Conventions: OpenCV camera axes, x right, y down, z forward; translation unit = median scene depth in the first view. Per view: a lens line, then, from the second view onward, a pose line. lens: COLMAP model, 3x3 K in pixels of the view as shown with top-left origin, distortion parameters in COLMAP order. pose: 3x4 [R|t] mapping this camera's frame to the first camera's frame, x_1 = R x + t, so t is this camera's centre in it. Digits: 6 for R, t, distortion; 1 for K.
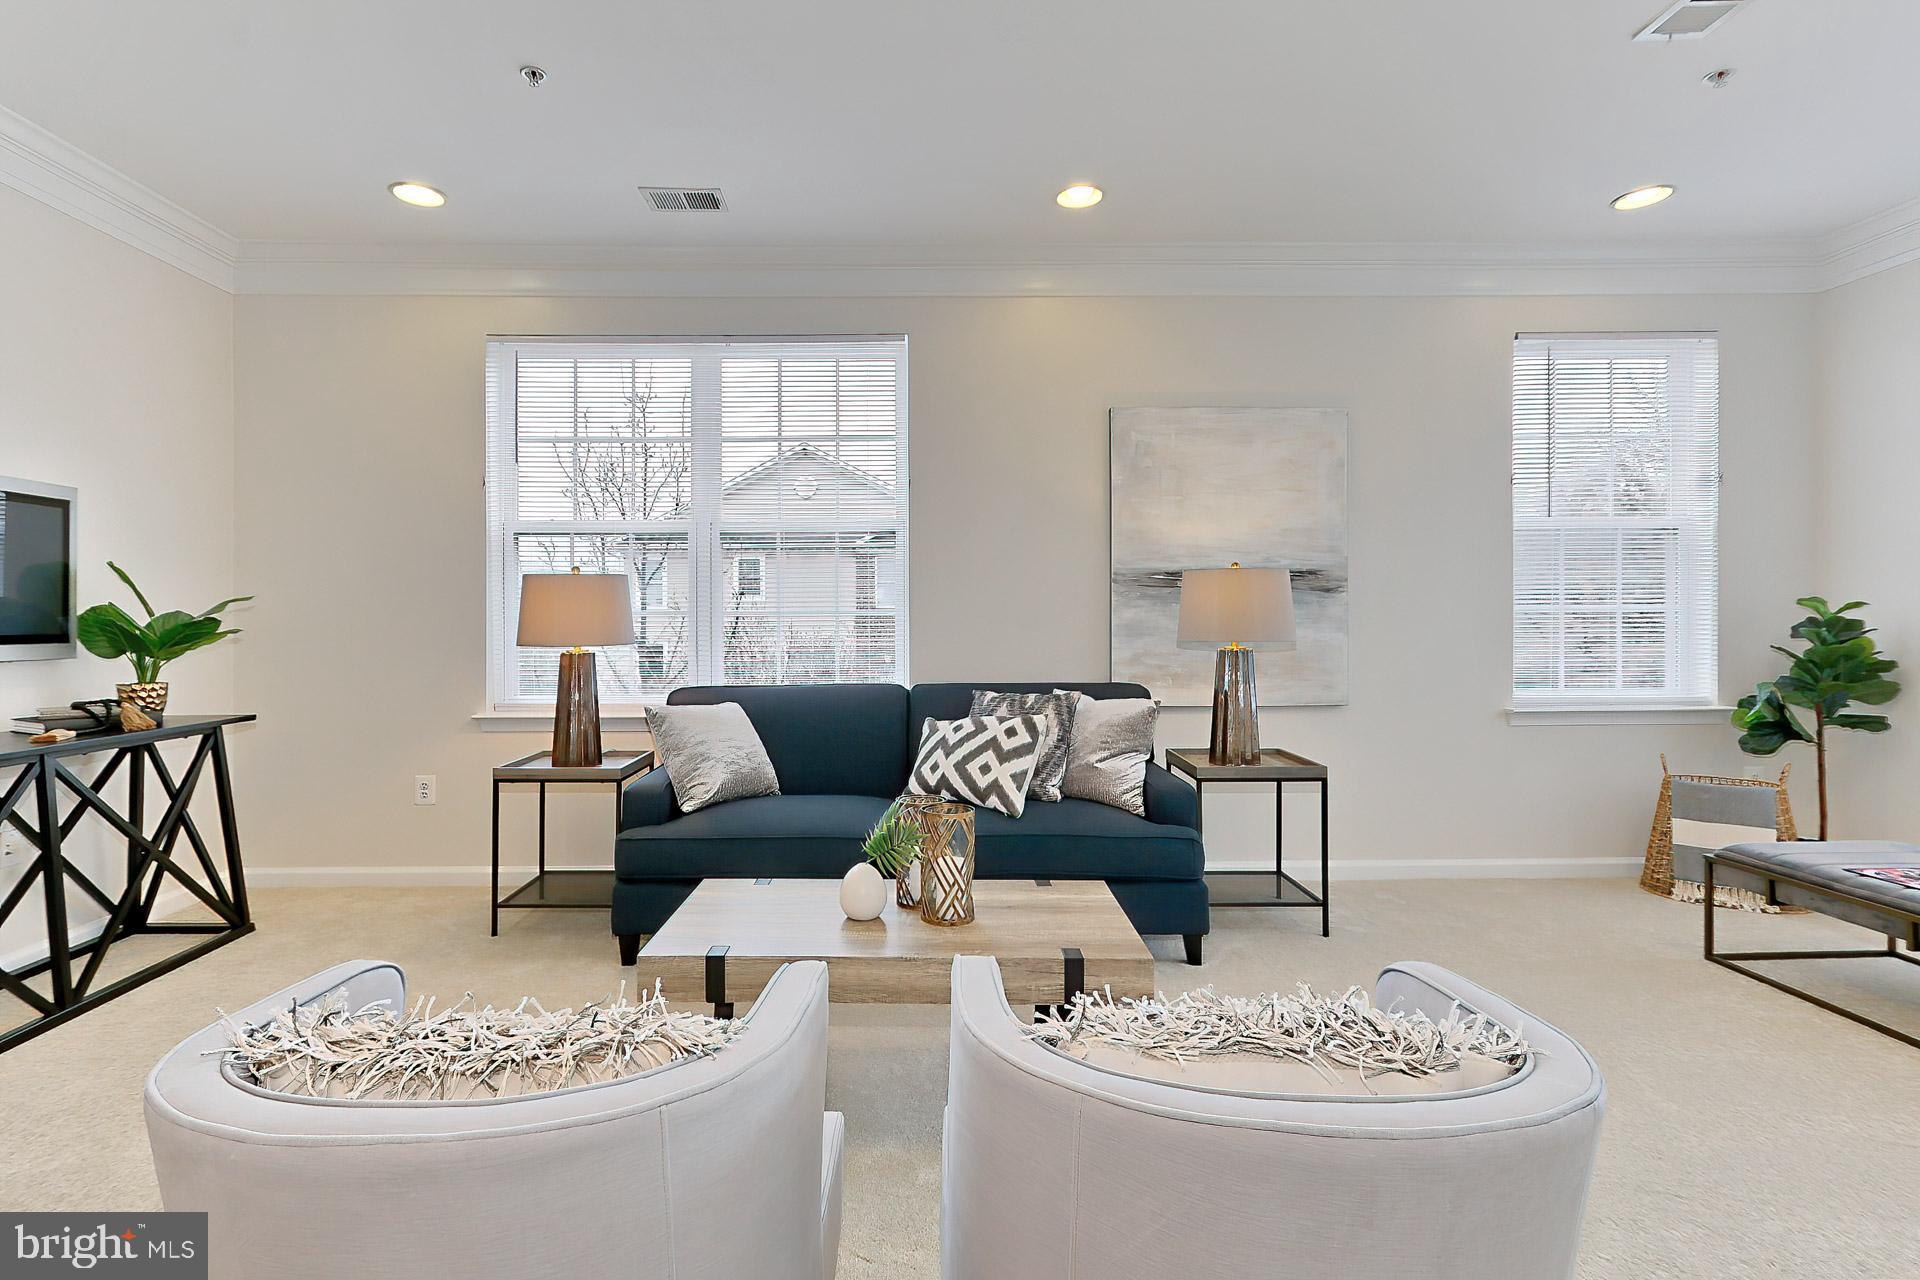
lens RADIAL K [[907.3, 0, 950.6], [0, 907.3, 625.2], [0, 0, 1]] dist [0.004104, 0.001030]
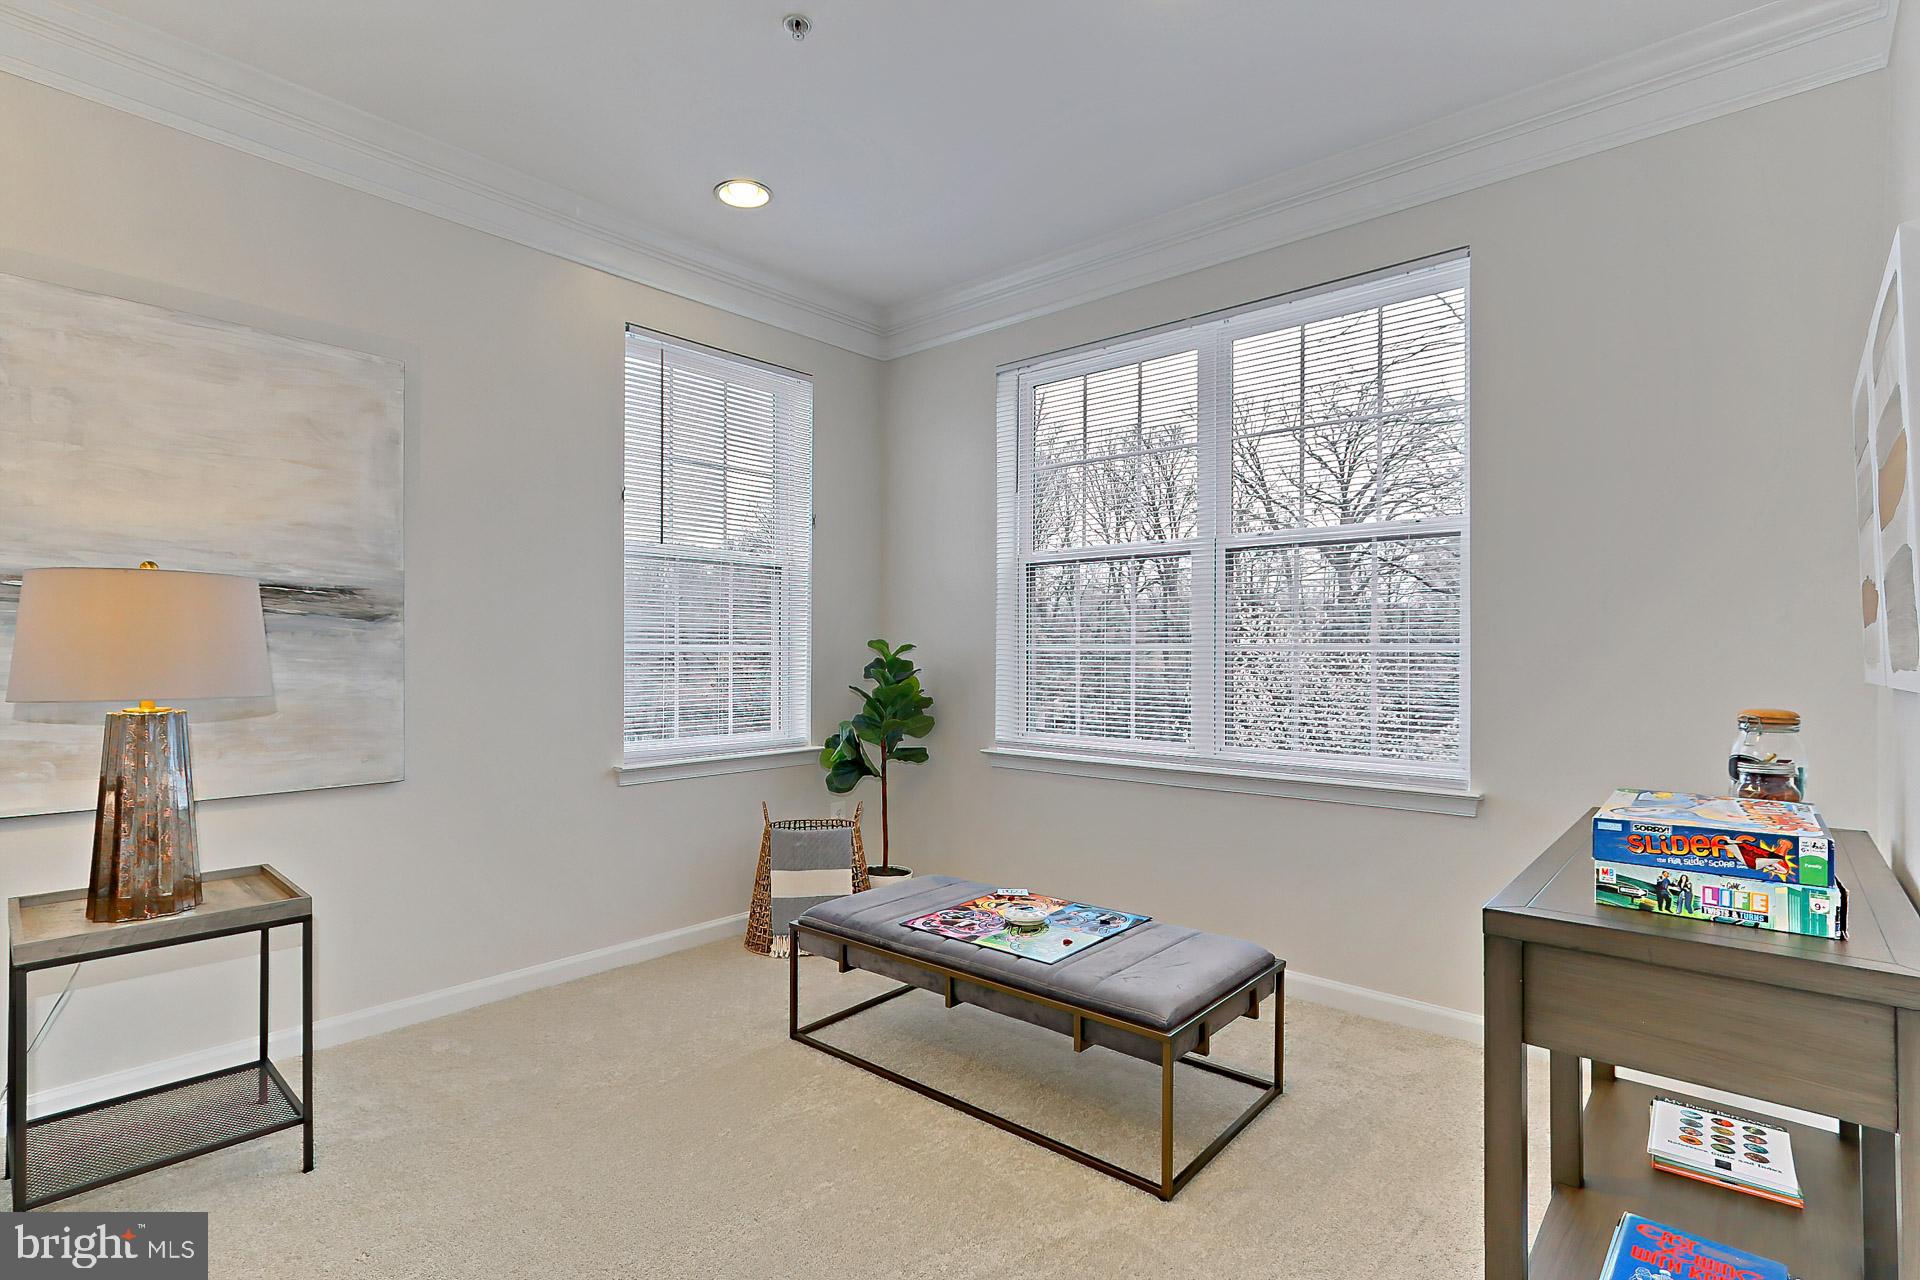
lens RADIAL K [[907.3, 0, 950.6], [0, 907.3, 625.2], [0, 0, 1]] dist [0.004104, 0.001030]
pose [[0.672975, 0.028837, 0.739103, 0.215768], [-0.000015, 0.999240, -0.038973, -0.006351], [-0.739665, 0.026217, 0.672464, 0.222738]]
